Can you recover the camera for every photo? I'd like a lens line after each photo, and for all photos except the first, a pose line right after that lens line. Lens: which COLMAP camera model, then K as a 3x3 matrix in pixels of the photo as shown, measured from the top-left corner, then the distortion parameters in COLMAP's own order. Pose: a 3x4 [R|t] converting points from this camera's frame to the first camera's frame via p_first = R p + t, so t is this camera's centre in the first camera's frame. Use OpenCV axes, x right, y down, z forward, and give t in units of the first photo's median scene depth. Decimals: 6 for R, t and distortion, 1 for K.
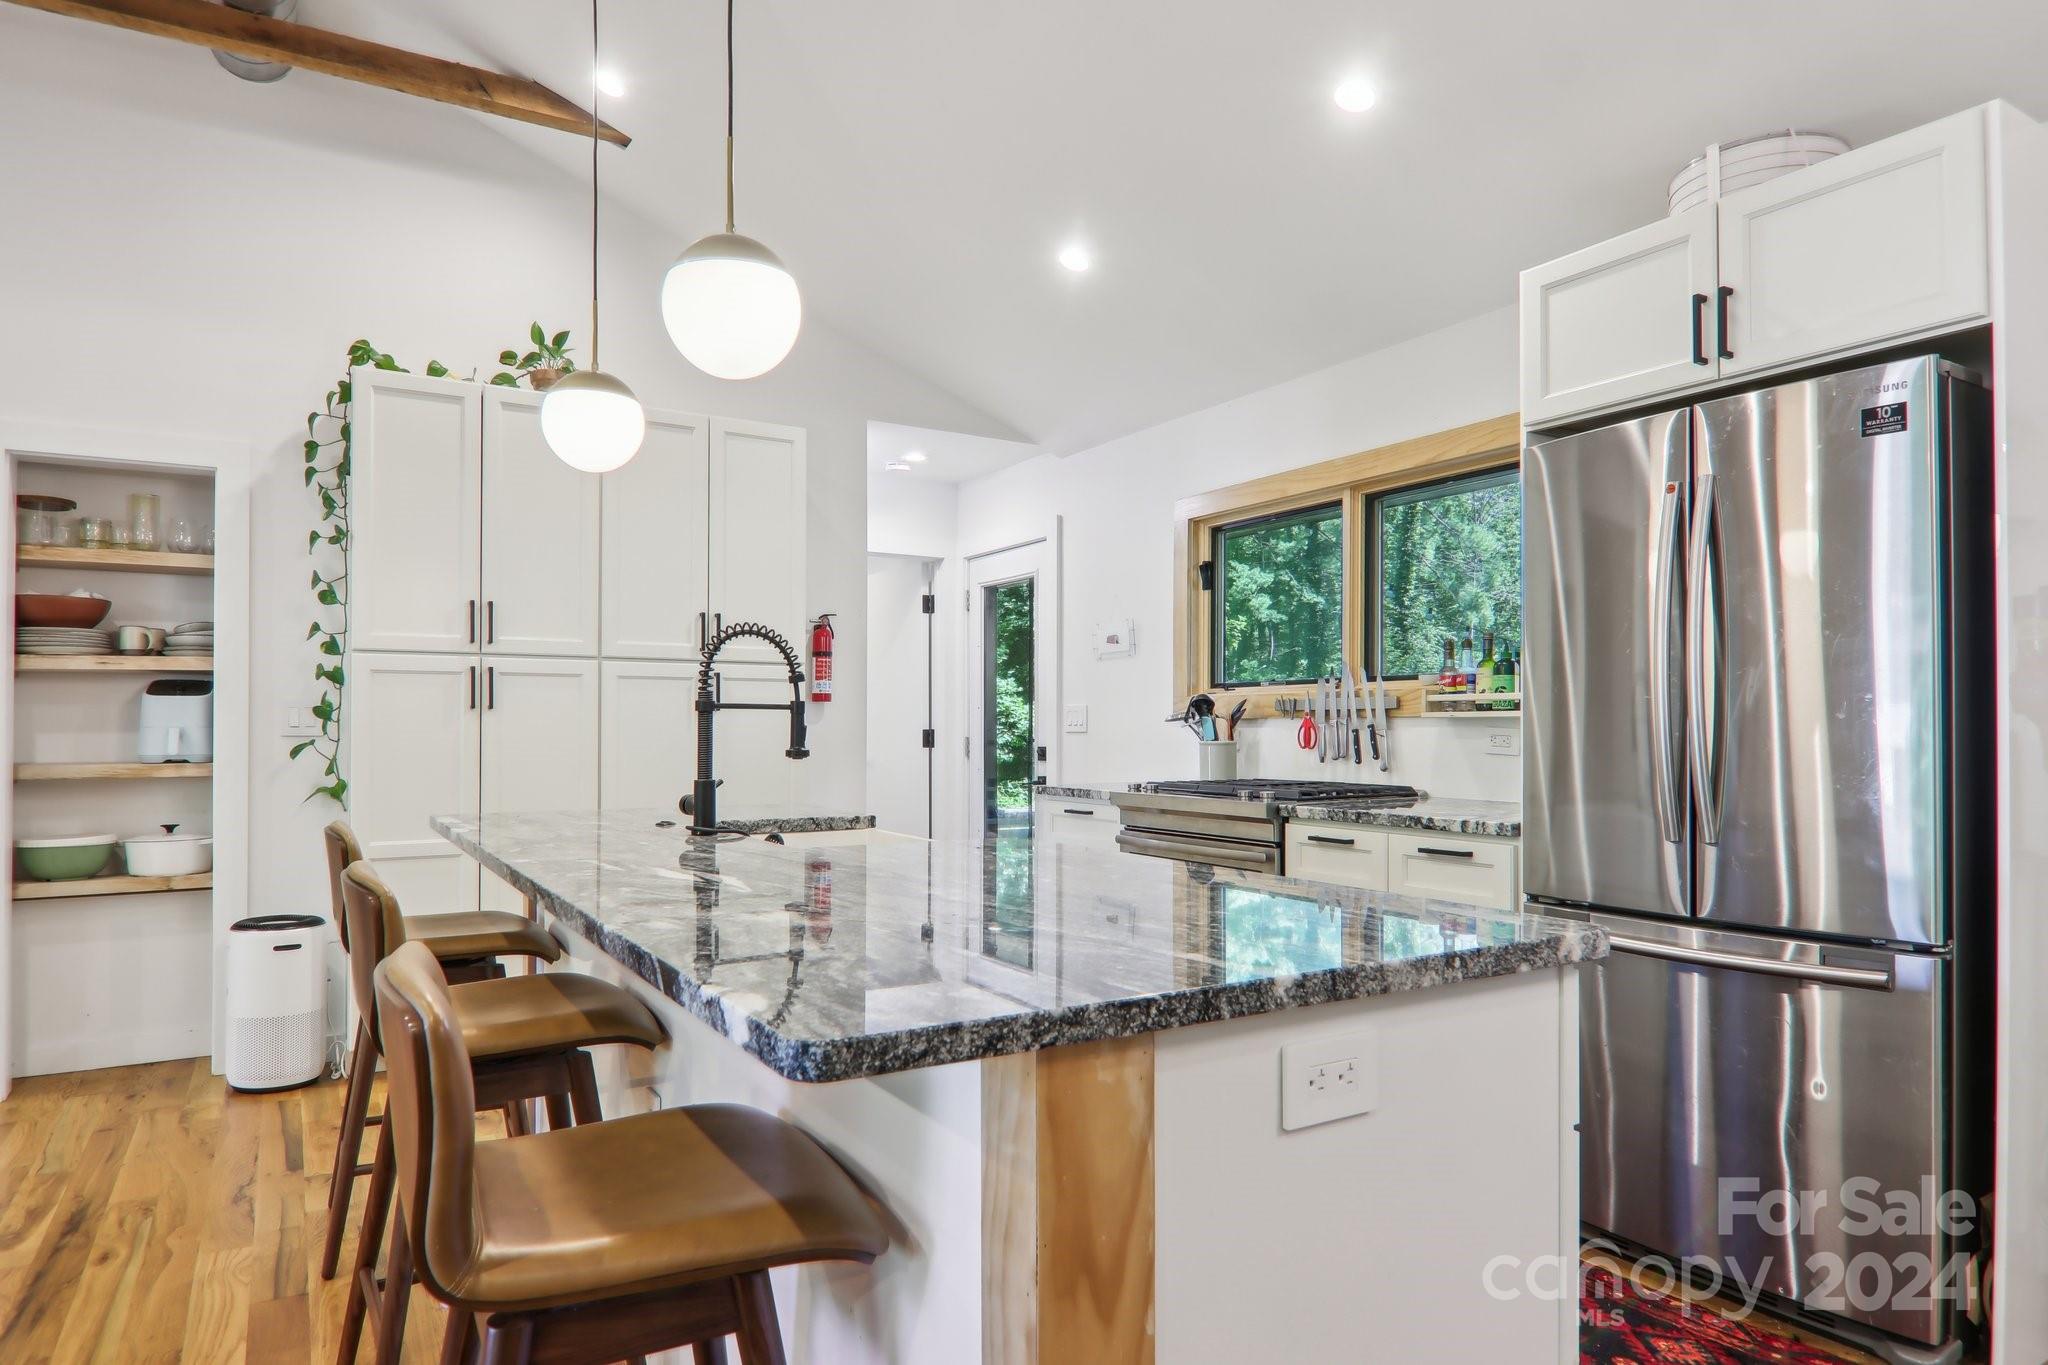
lens RADIAL K [[1199.8, 0, 1019.6], [0, 1199.8, 724.0], [0, 0, 1]] dist [0.002024, -0.019273]
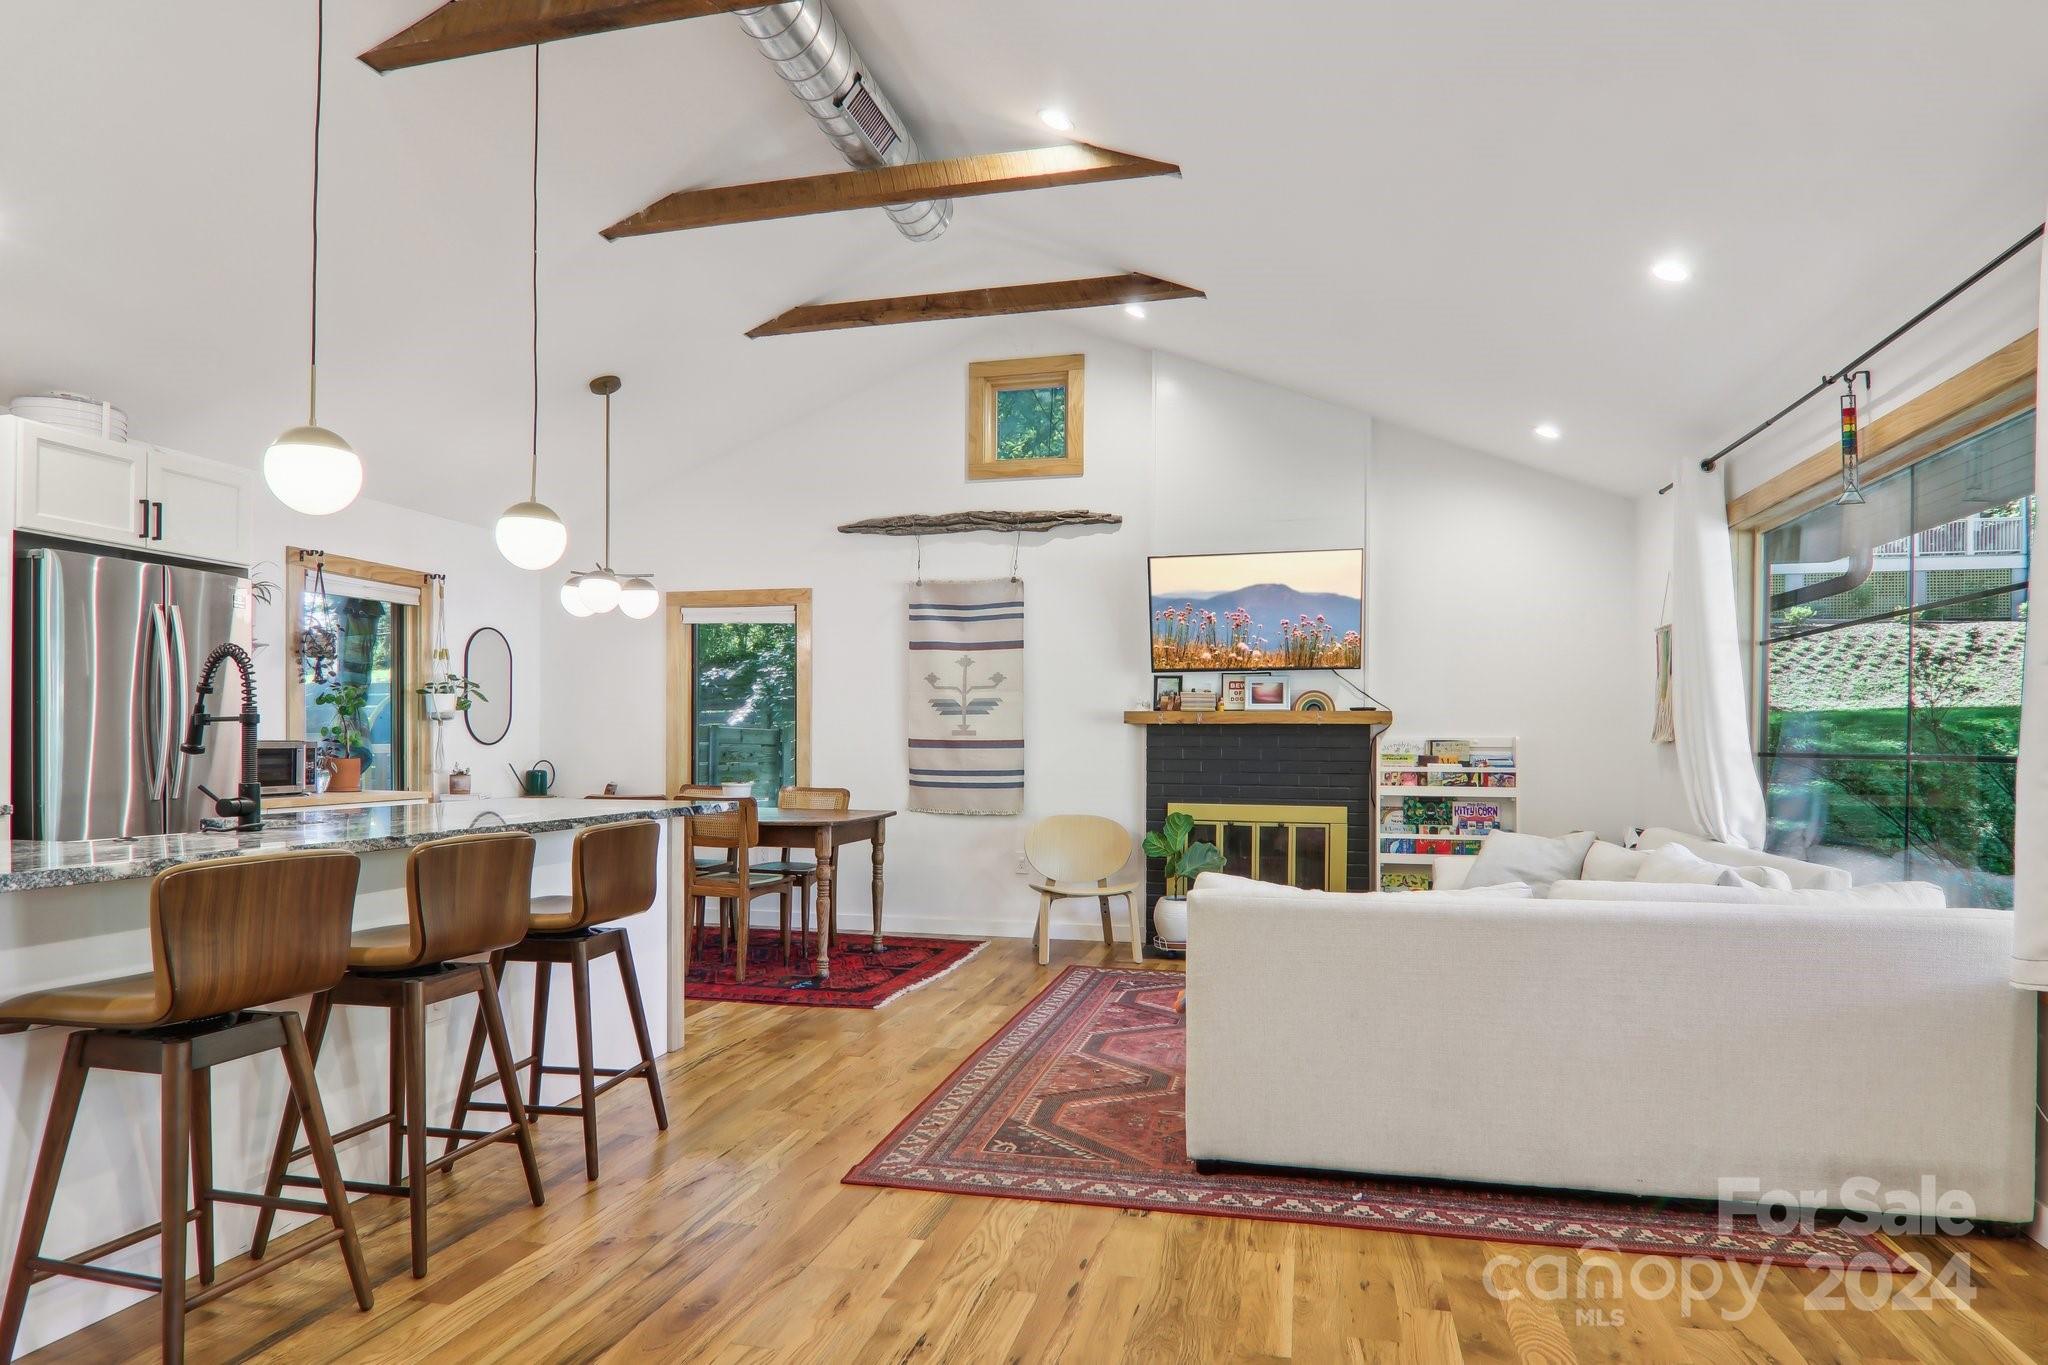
lens RADIAL K [[1177.3, 0, 1027.5], [0, 1177.3, 740.5], [0, 0, 1]] dist [0.005196, -0.019259]
pose [[-0.711469, -0.000707, 0.702717, -1.029576], [-0.005793, 0.999971, -0.004860, 0.004876], [-0.702694, -0.007528, -0.711453, 0.831701]]
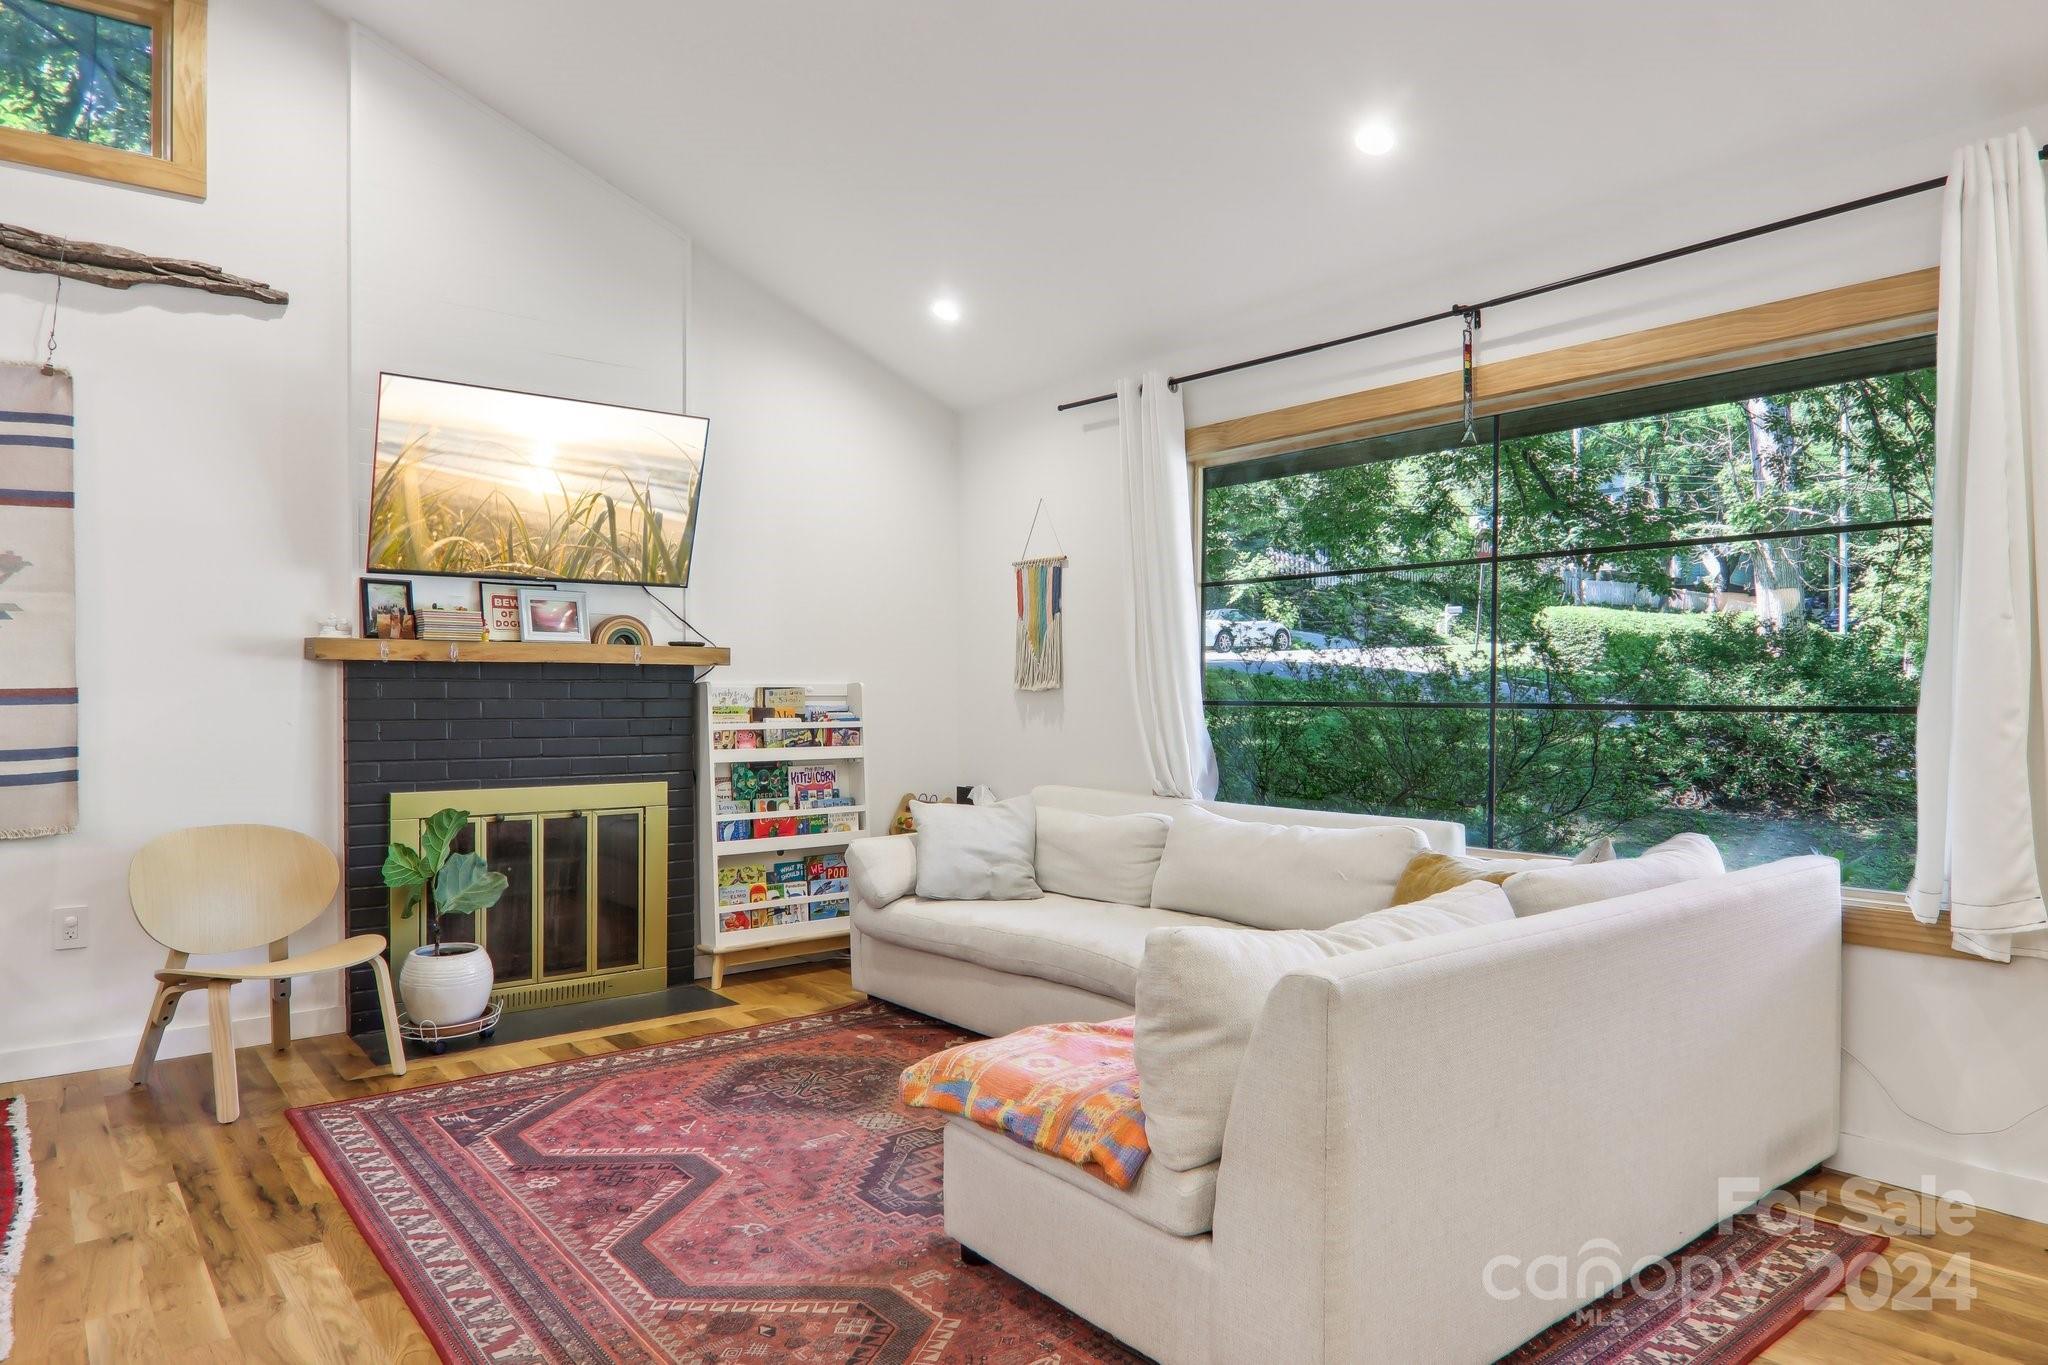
lens RADIAL K [[1253.5, 0, 1021.8], [0, 1253.5, 709.7], [0, 0, 1]] dist [0.004005, -0.017877]
pose [[-0.991290, 0.001336, -0.131687, -0.377163], [-0.000386, 0.999915, 0.013047, -0.000586], [0.131693, 0.012985, -0.991206, 0.624119]]
